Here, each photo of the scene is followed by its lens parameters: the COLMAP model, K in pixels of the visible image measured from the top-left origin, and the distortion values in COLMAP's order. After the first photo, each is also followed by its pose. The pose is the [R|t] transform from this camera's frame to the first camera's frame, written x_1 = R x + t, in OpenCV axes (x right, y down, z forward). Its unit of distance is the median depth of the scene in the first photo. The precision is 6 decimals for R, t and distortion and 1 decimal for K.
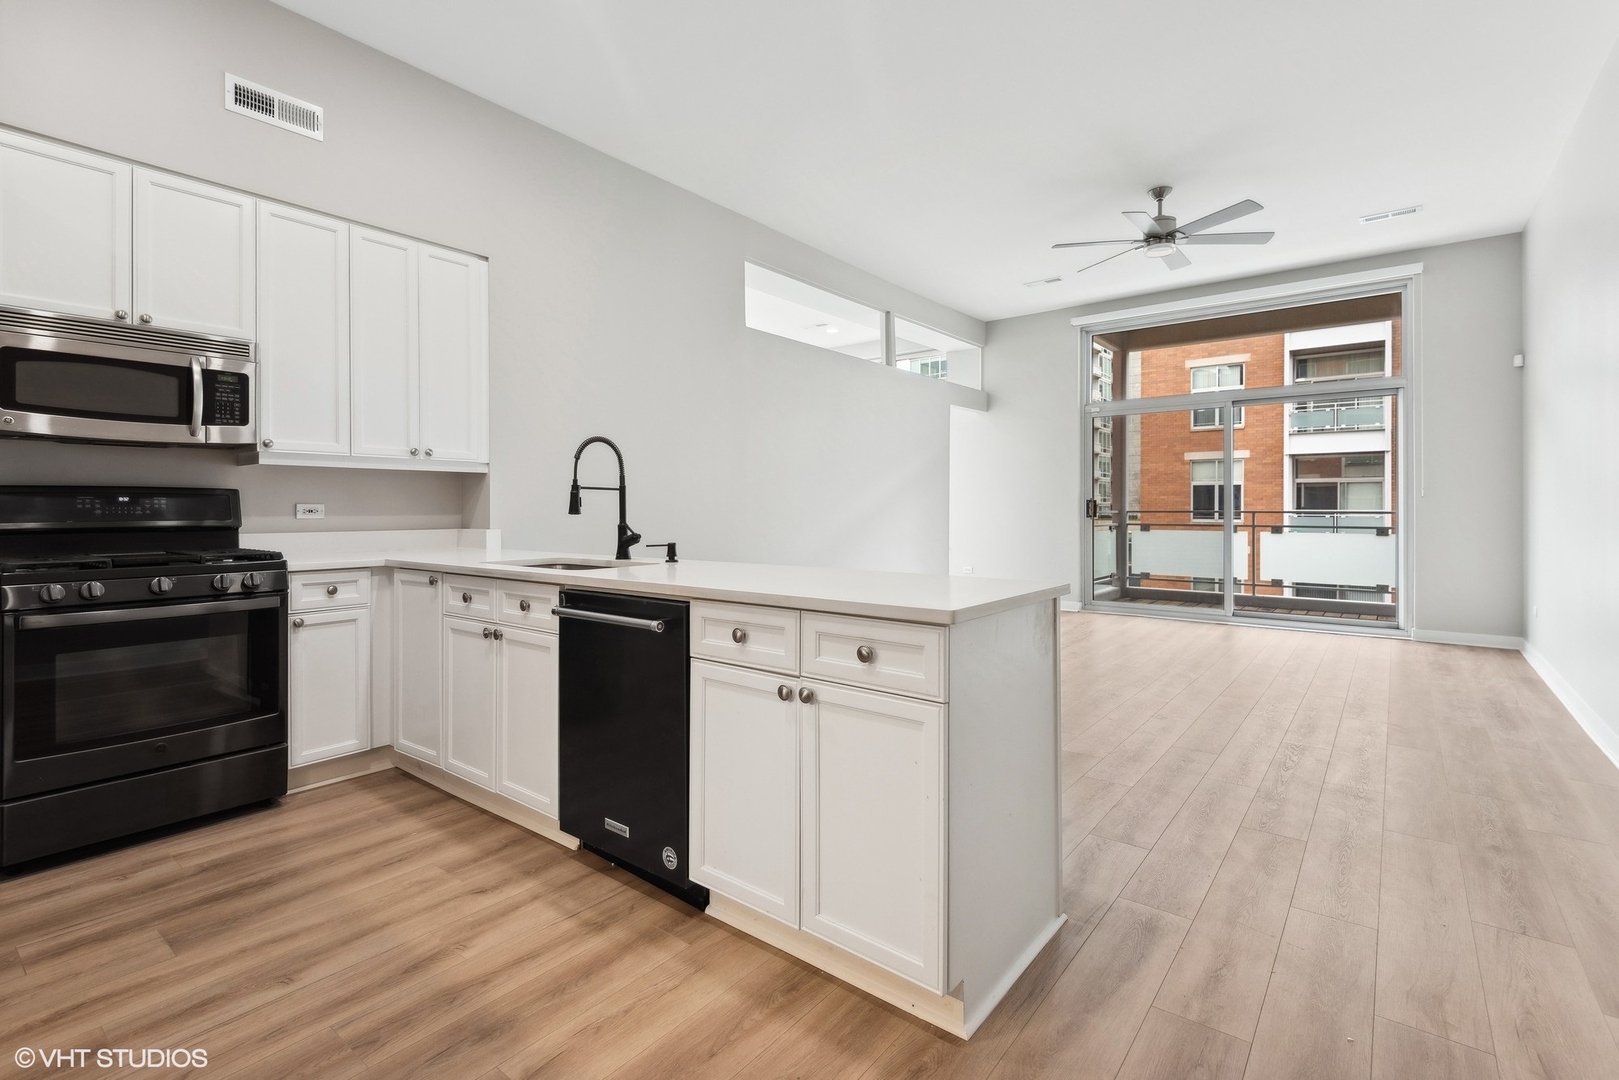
lens RADIAL K [[747.6, 0, 808.8], [0, 747.6, 506.6], [0, 0, 1]] dist [0.027197, -0.000274]
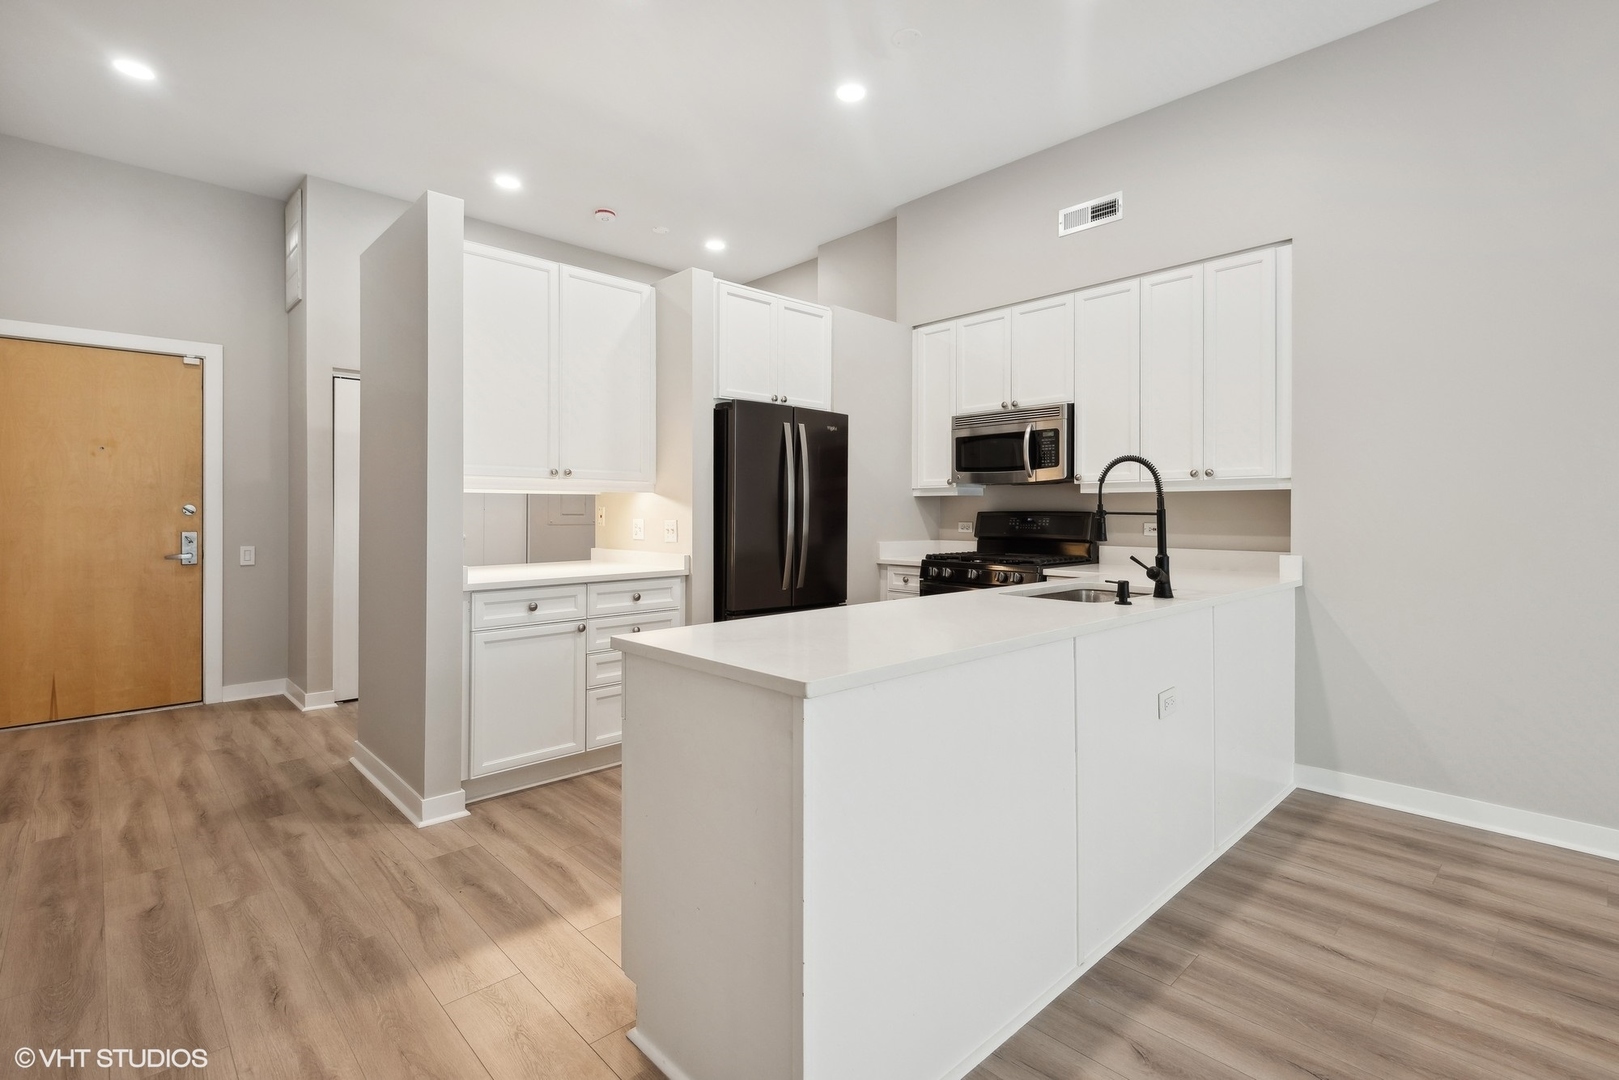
lens RADIAL K [[747.6, 0, 808.8], [0, 747.6, 506.6], [0, 0, 1]] dist [0.027197, -0.000274]
pose [[-0.138309, -0.004126, -0.990381, 0.672526], [0.001965, 0.999988, -0.004440, -0.029814], [0.990387, -0.002560, -0.138299, 0.763581]]
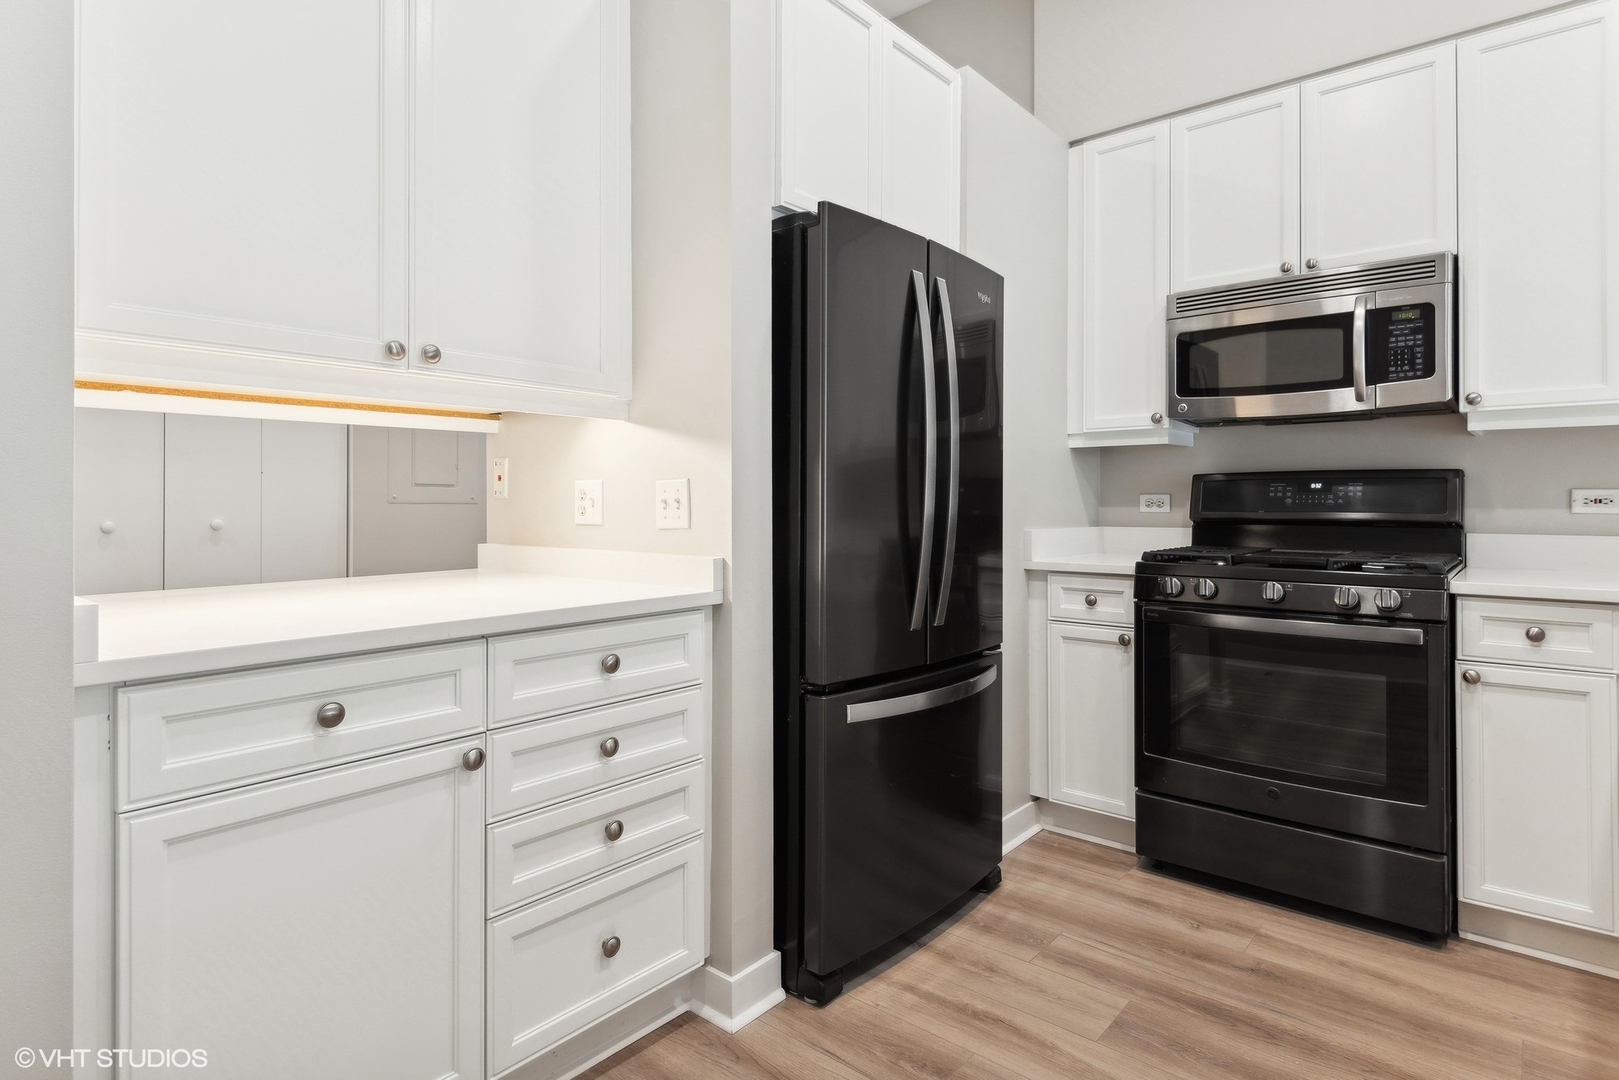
lens RADIAL K [[866.9, 0, 803.2], [0, 866.9, 501.5], [0, 0, 1]] dist [0.025860, -0.012111]
pose [[-0.034106, 0.002792, -0.999414, 0.078316], [0.002784, 0.999992, 0.002698, 0.003208], [0.999414, -0.002690, -0.034114, 0.468148]]
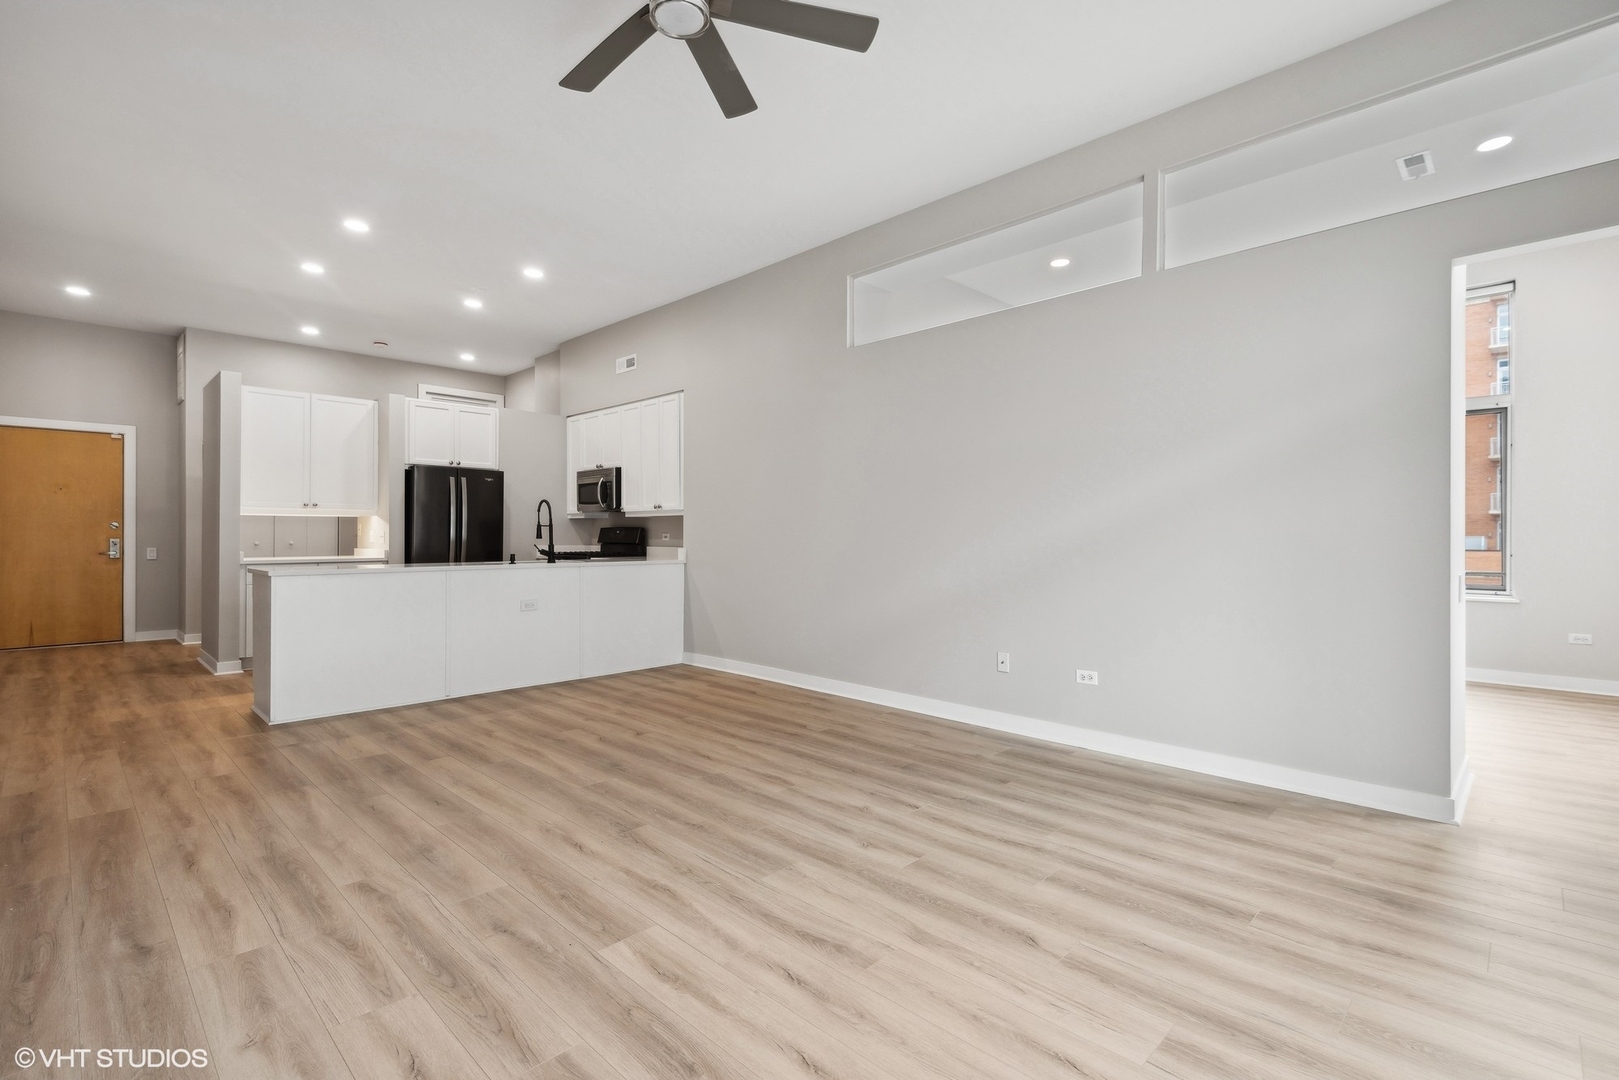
lens RADIAL K [[736.3, 0, 815.3], [0, 736.3, 530.2], [0, 0, 1]] dist [0.000496, 0.006897]
pose [[-0.096374, -0.004633, -0.995334, 1.603789], [0.000051, 0.999989, -0.004660, -0.004173], [0.995345, -0.000500, -0.096373, 1.933923]]
